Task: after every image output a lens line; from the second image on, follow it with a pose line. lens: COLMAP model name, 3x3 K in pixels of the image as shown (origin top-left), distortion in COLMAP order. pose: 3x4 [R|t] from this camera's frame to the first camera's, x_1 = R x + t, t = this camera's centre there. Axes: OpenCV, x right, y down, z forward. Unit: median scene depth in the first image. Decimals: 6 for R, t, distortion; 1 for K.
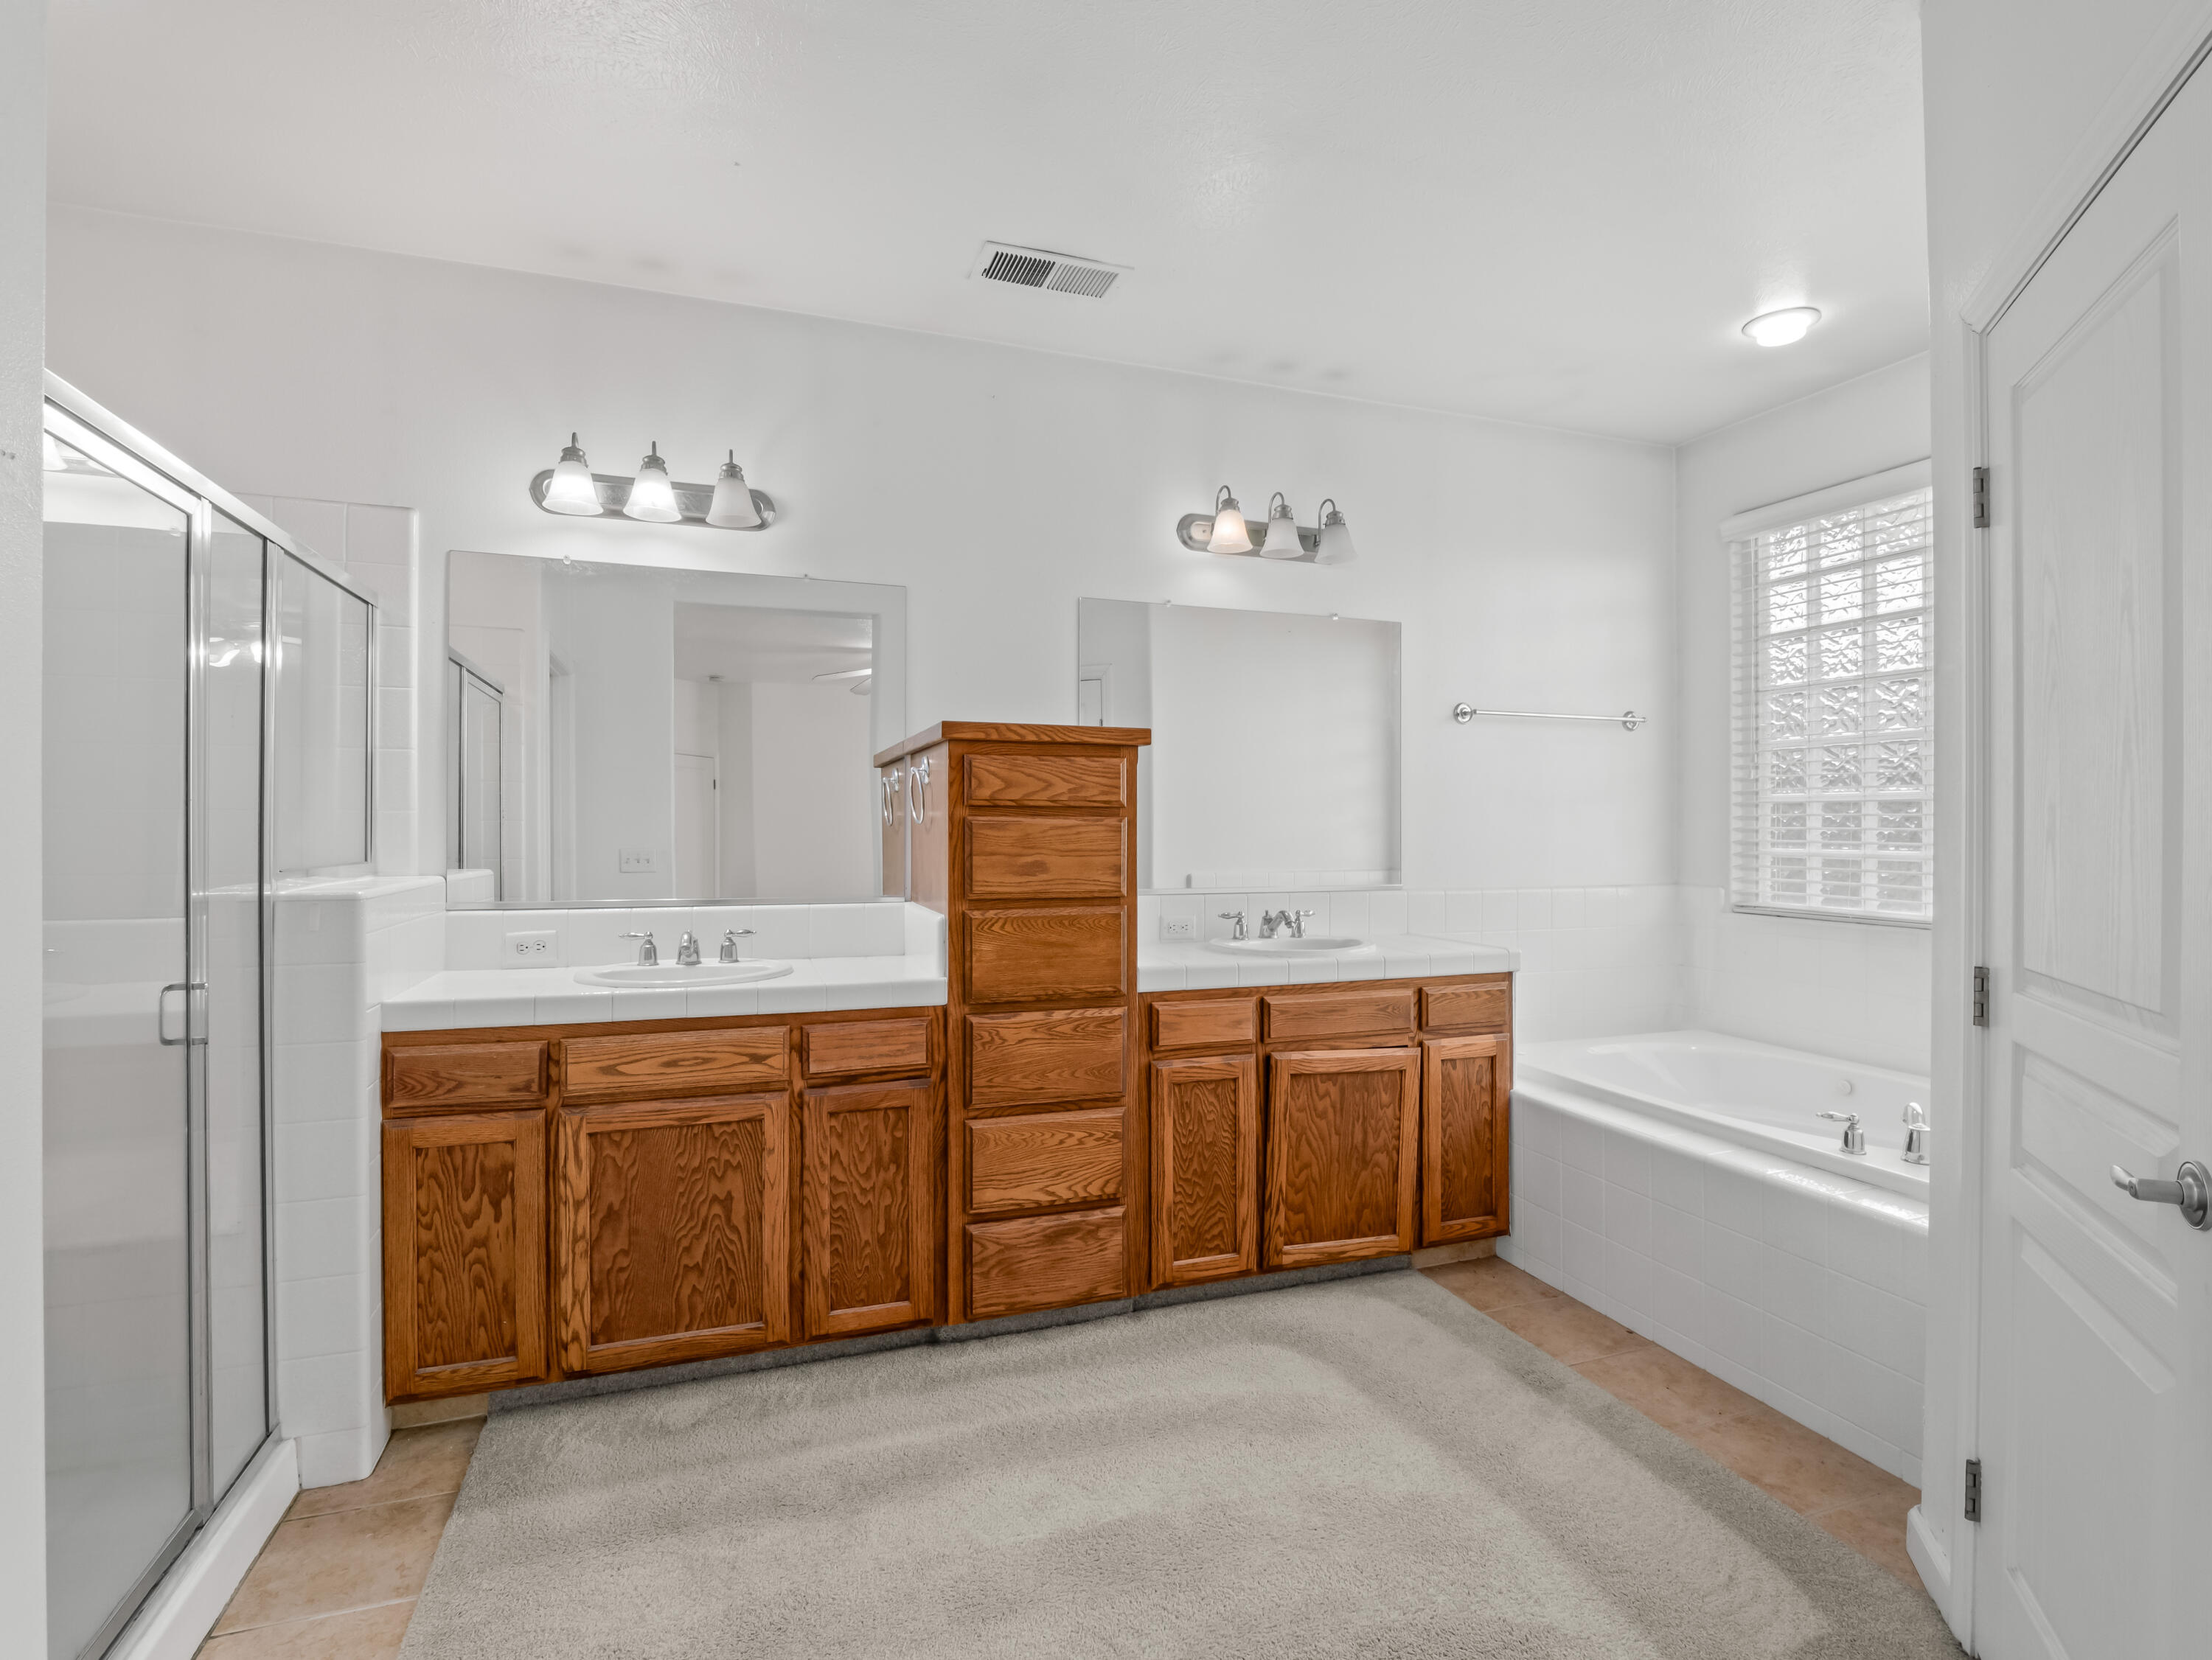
lens RADIAL K [[1079.6, 0, 1114.7], [0, 1079.6, 827.0], [0, 0, 1]] dist [-0.009914, -0.000529]
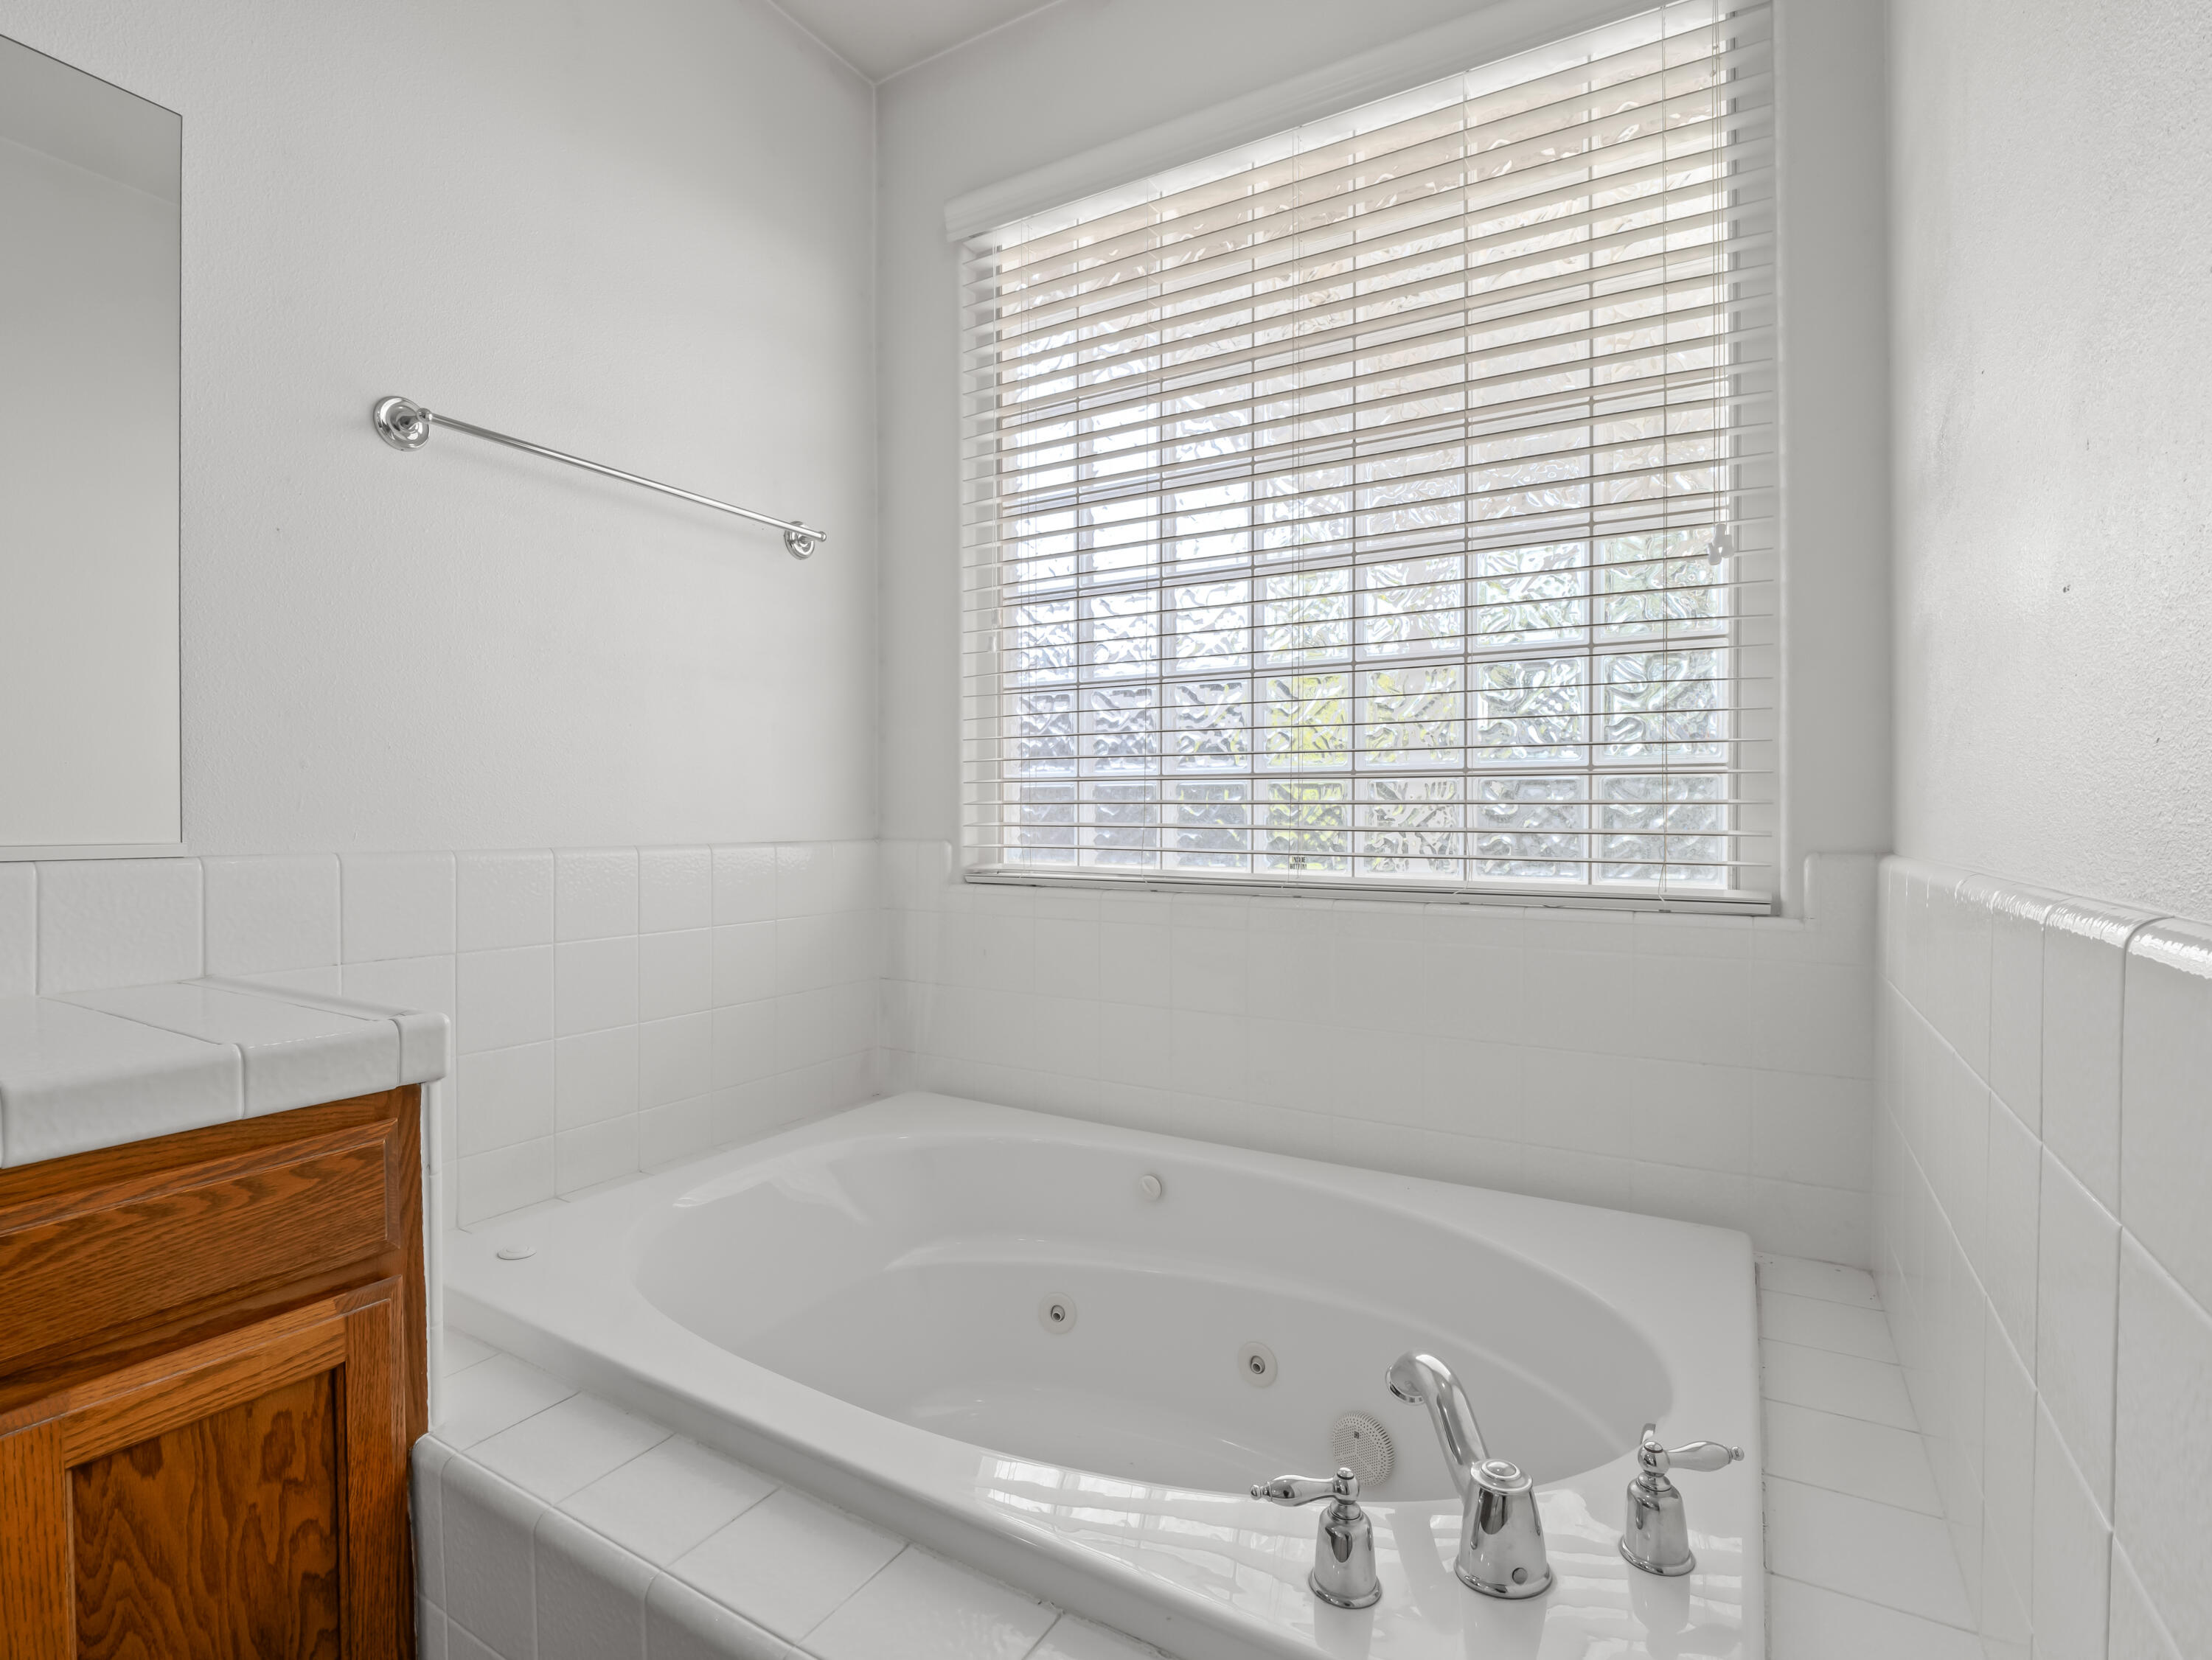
lens RADIAL K [[1079.6, 0, 1109.8], [0, 1079.6, 823.5], [0, 0, 1]] dist [-0.009914, -0.000529]
pose [[0.774198, -0.007331, 0.632901, 0.328619], [0.001634, 0.999953, 0.009584, 0.051776], [-0.632941, -0.006386, 0.774173, 0.616694]]
